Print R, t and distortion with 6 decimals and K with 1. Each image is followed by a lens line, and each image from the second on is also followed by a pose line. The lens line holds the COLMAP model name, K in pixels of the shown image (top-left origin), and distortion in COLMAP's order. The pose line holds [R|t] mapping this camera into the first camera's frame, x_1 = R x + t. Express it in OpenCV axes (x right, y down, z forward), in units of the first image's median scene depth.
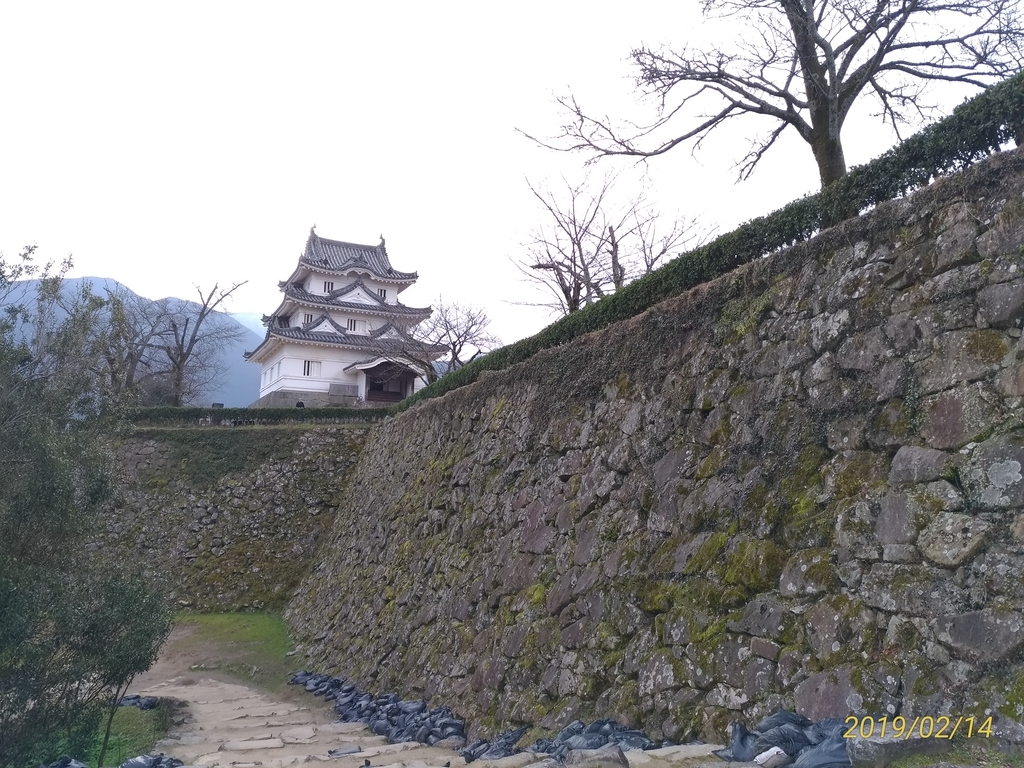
lens RADIAL K [[791.6, 0, 512.0], [0, 791.6, 384.0], [0, 0, 1]] dist [-0.003551, -0.003677]
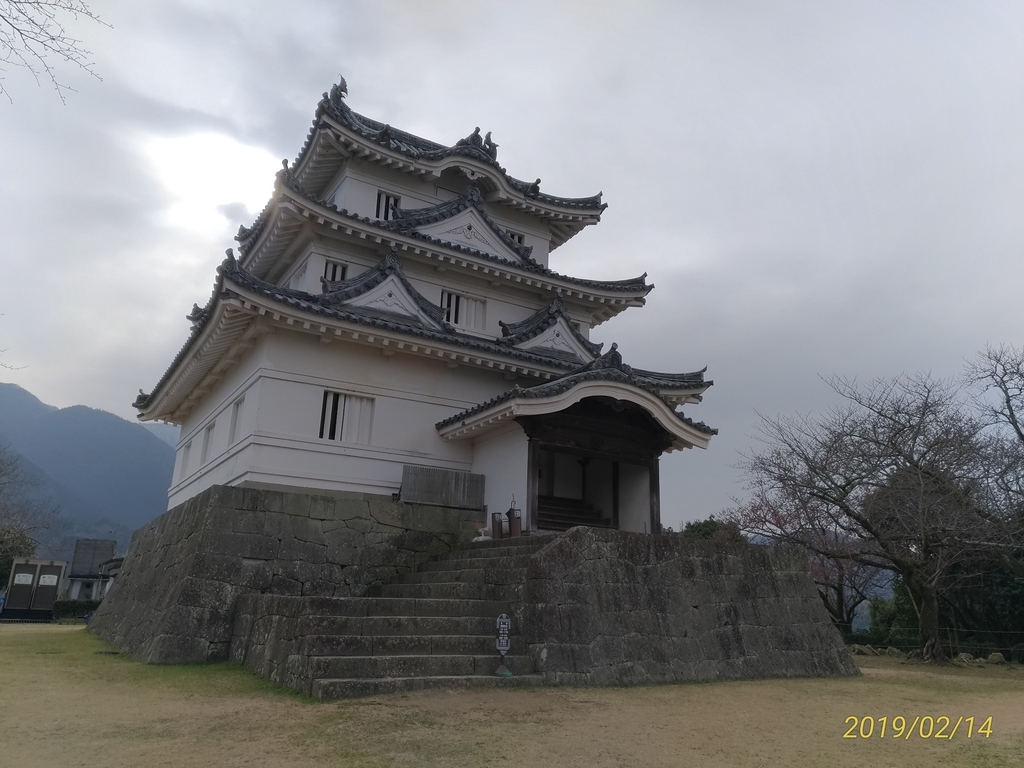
lens RADIAL K [[791.6, 0, 512.0], [0, 791.6, 384.0], [0, 0, 1]] dist [-0.003551, -0.003677]
pose [[0.995187, 0.029423, 0.093468, -0.212439], [-0.015106, 0.988519, -0.150343, 0.013476], [-0.096819, 0.148207, 0.984206, 0.666709]]
